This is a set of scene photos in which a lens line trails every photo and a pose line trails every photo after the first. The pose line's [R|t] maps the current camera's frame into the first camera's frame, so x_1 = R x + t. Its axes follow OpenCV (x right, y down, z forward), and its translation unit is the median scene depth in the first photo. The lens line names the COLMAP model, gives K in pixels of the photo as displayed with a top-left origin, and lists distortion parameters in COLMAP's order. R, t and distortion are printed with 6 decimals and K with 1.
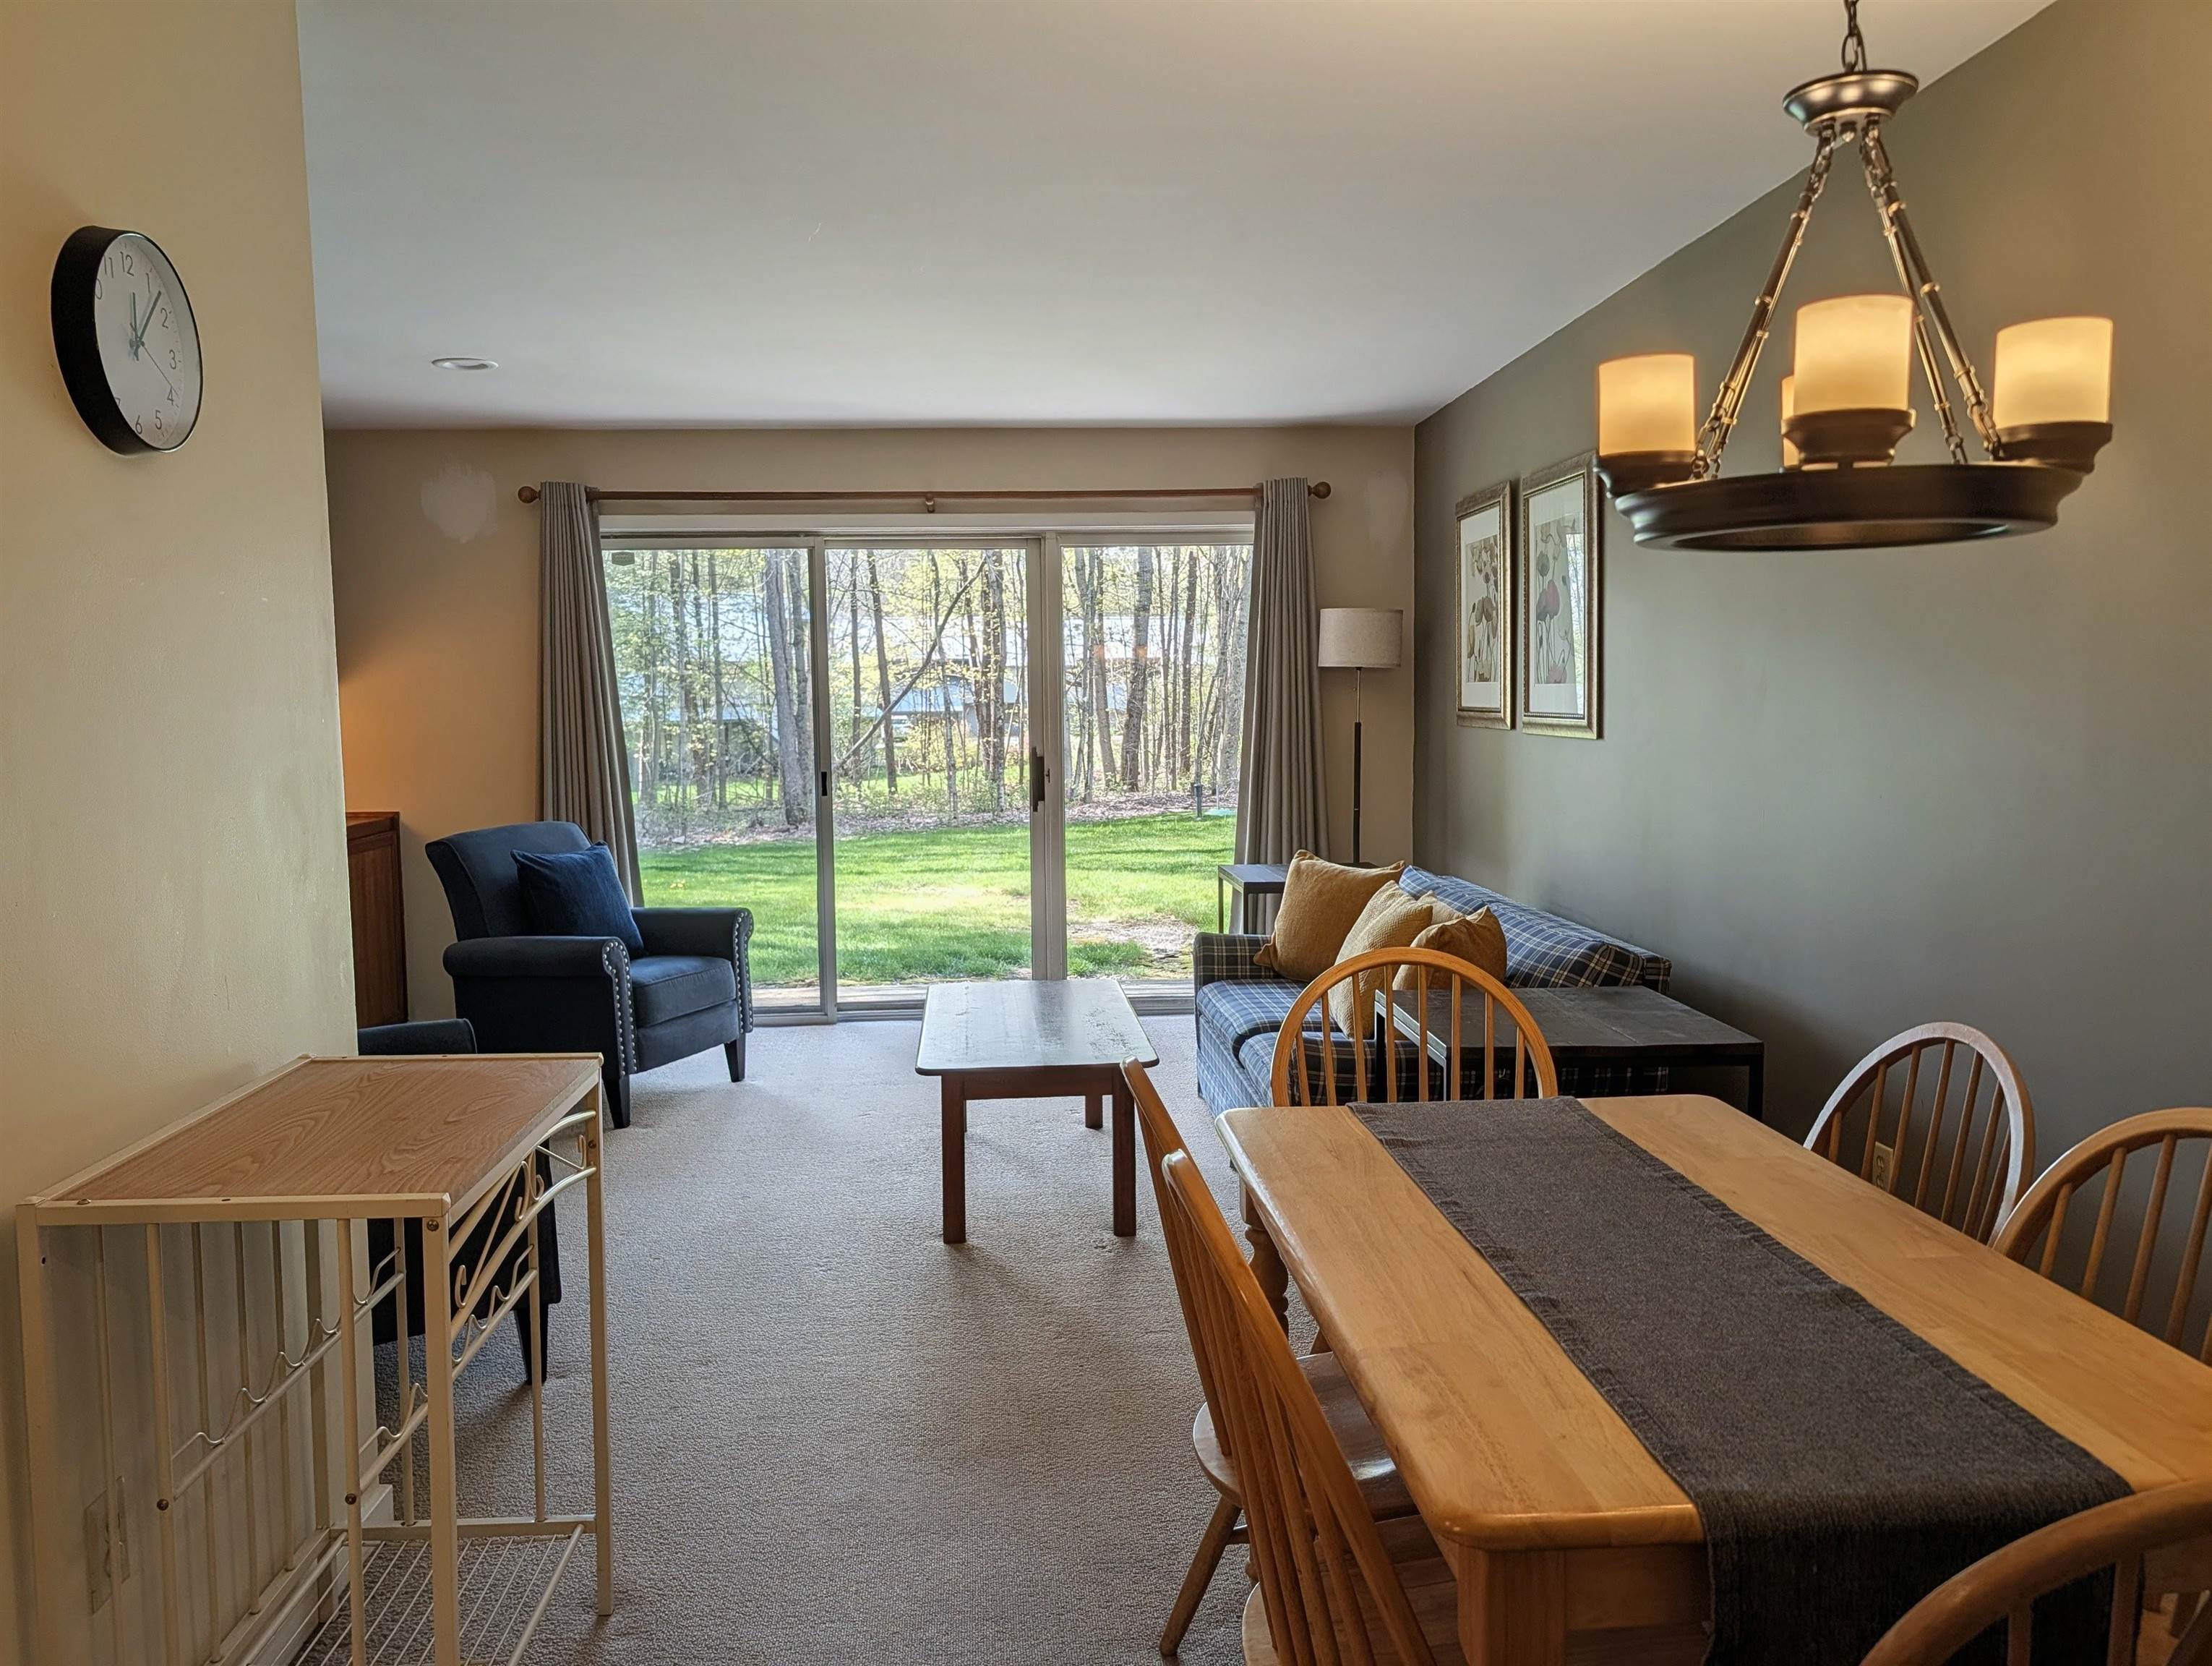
lens RADIAL K [[1643.0, 0, 1106.0], [0, 1643.0, 833.0], [0, 0, 1]] dist [0.066569, -0.001935]
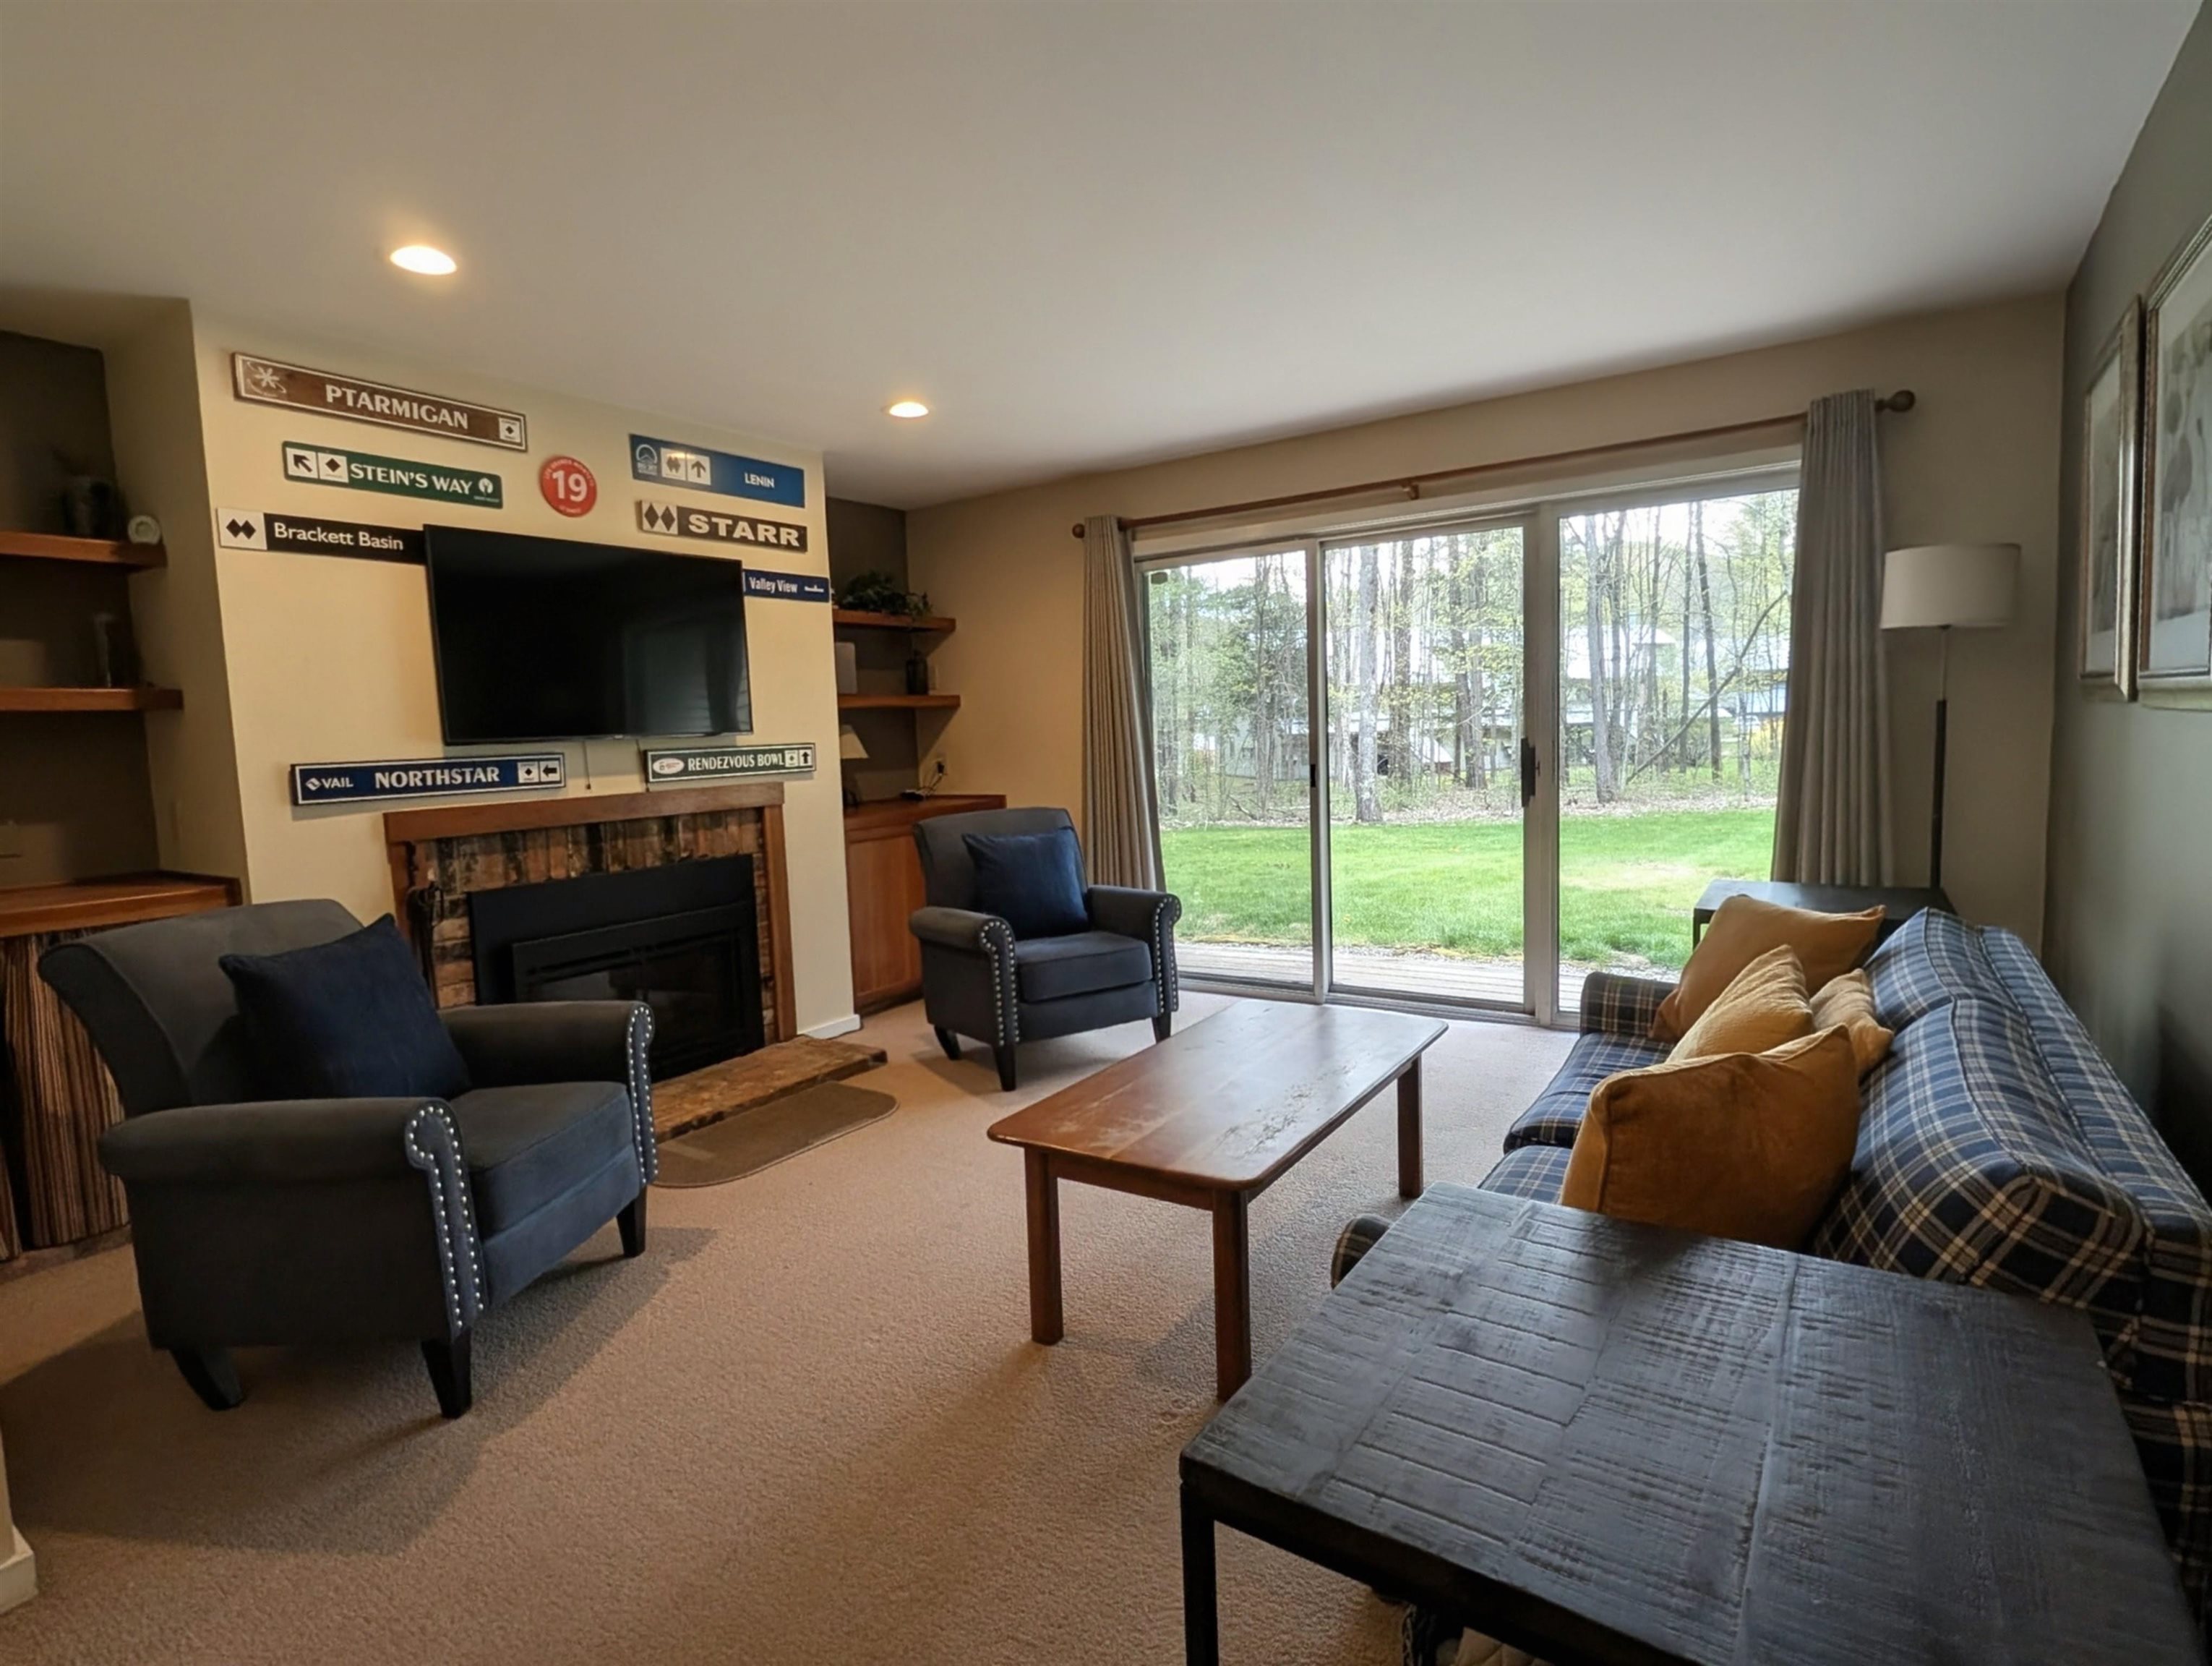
lens RADIAL K [[1131.7, 0, 1110.8], [0, 1131.7, 831.6], [0, 0, 1]] dist [-0.000758, -0.000243]
pose [[0.795659, 0.040289, -0.604403, 0.167710], [-0.024649, 0.999113, 0.034152, -0.016183], [0.605243, -0.012275, 0.795946, 0.360265]]
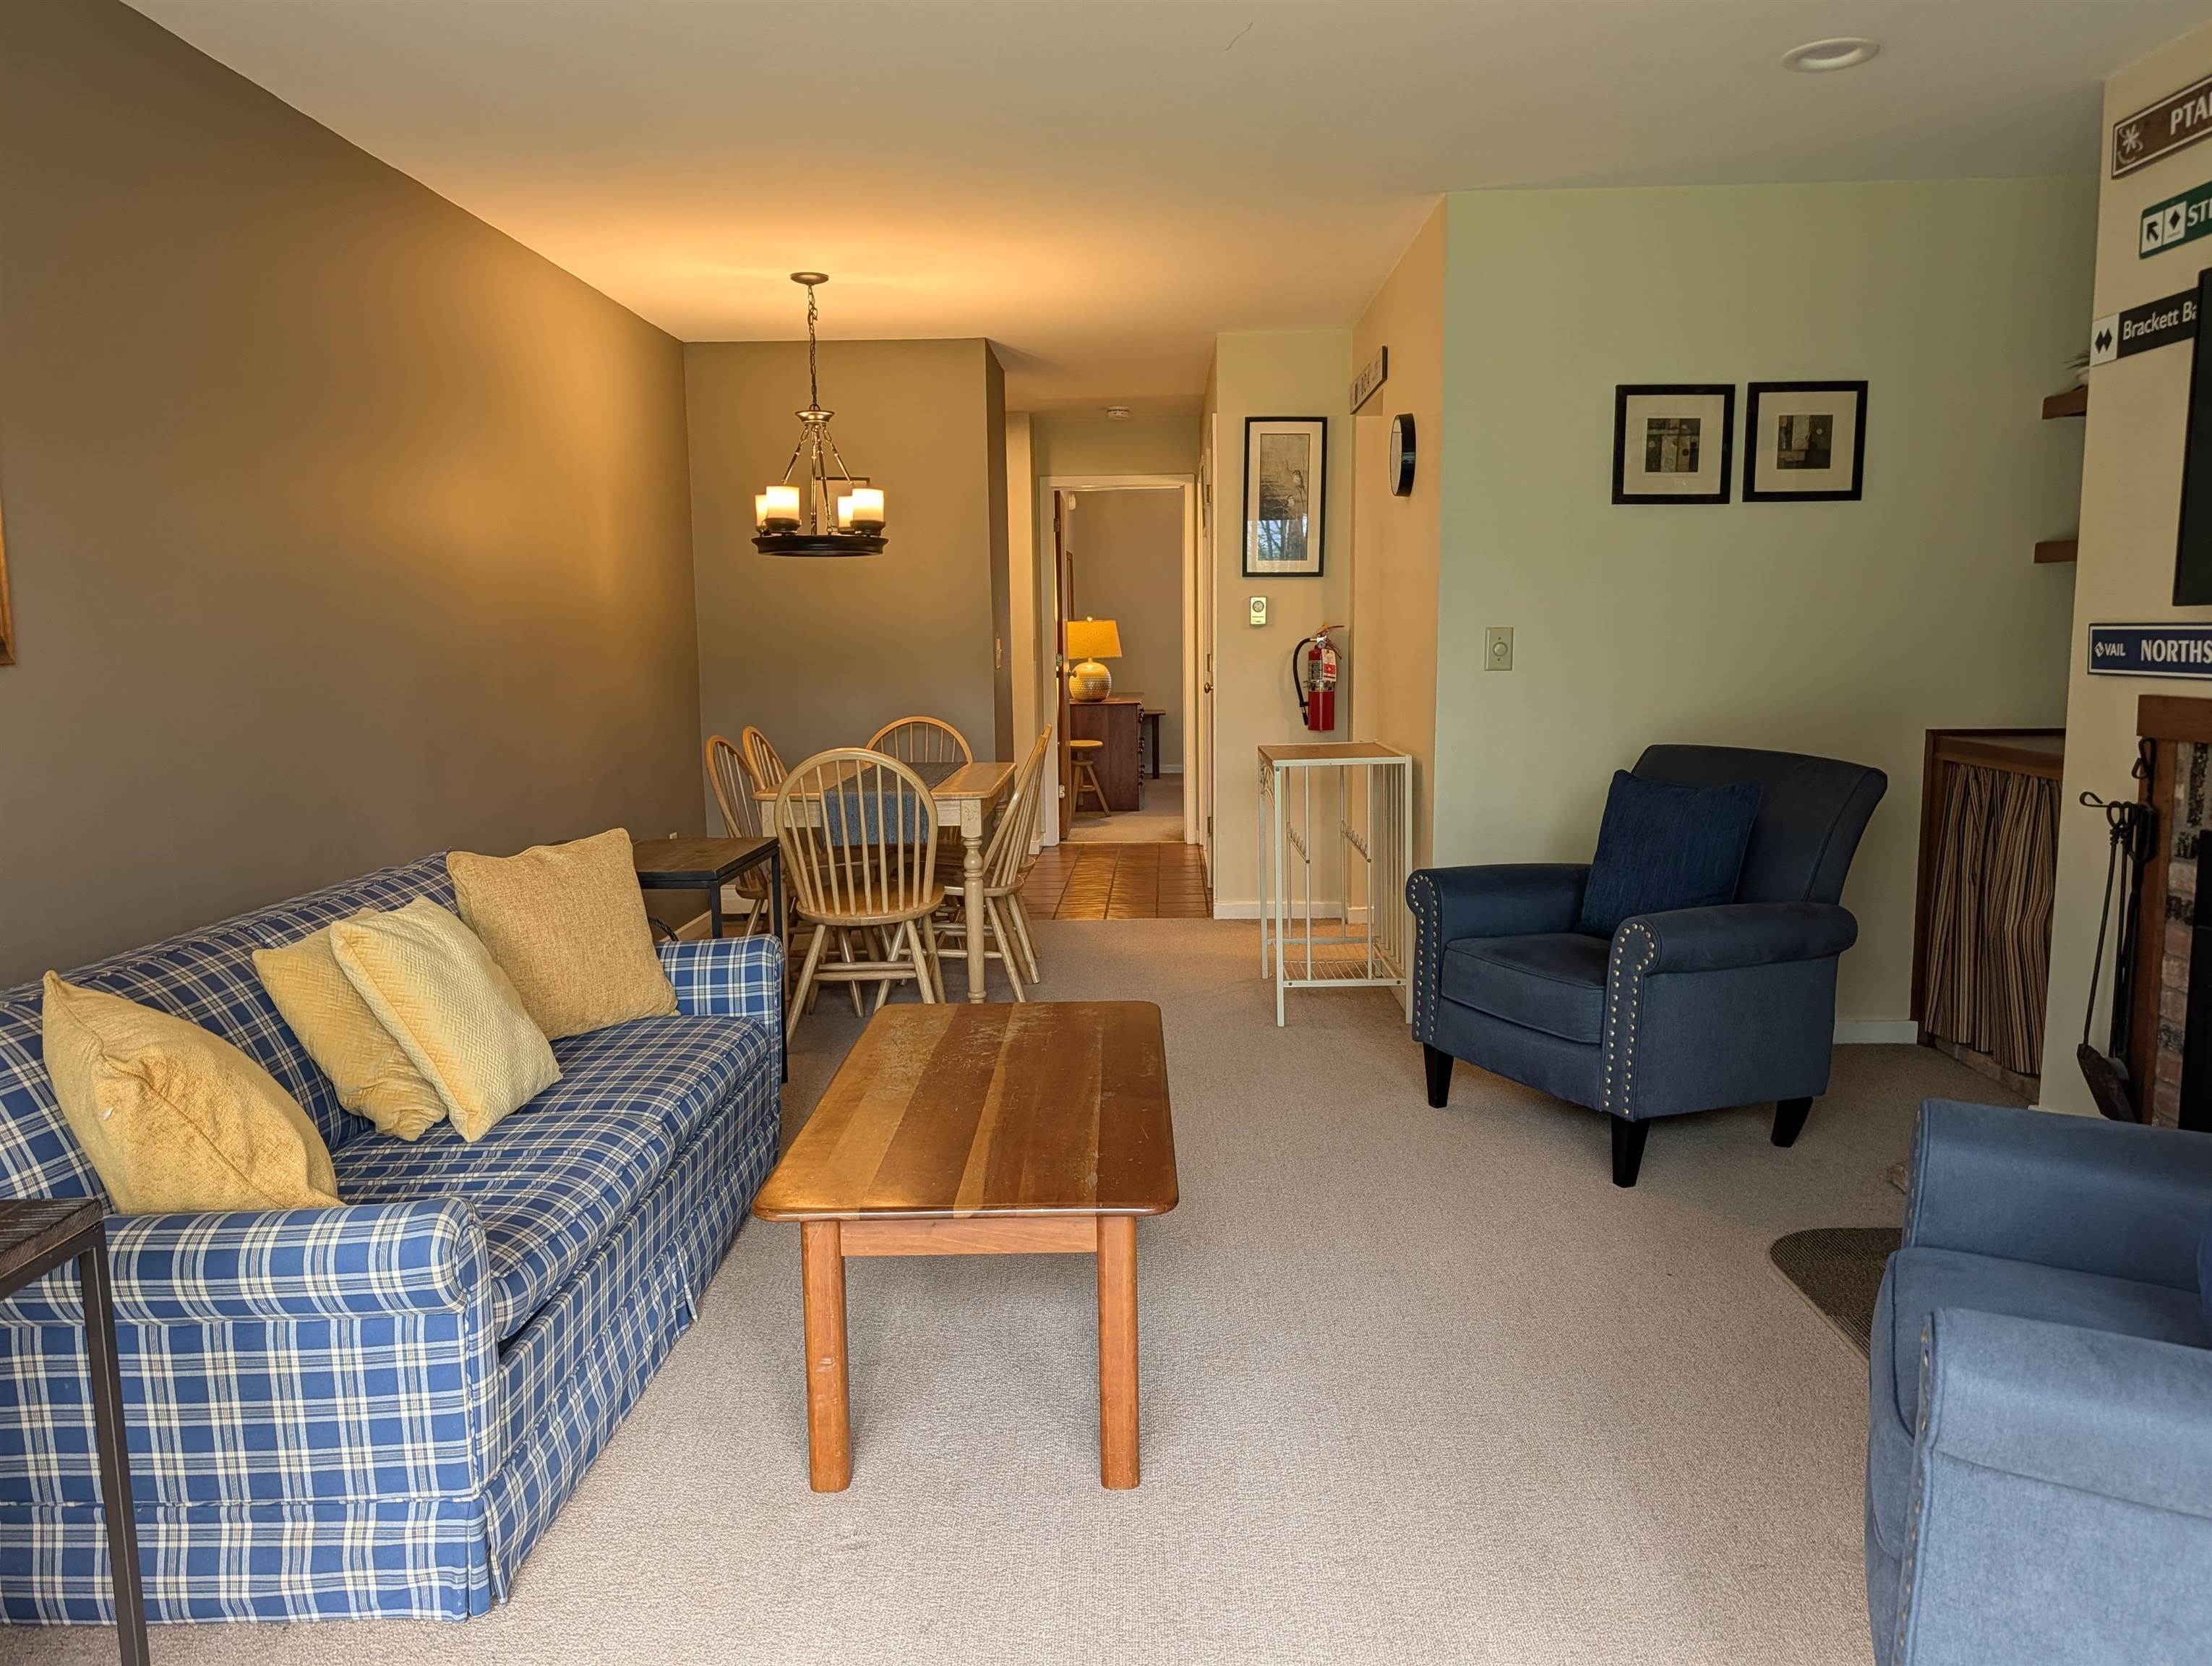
lens RADIAL K [[1593.3, 0, 1127.7], [0, 1593.3, 837.8], [0, 0, 1]] dist [0.011245, -0.004597]
pose [[-0.996813, 0.015678, 0.078214, -0.101655], [0.031837, 0.977211, 0.209871, -0.073762], [-0.073141, 0.211692, -0.974596, 1.105550]]
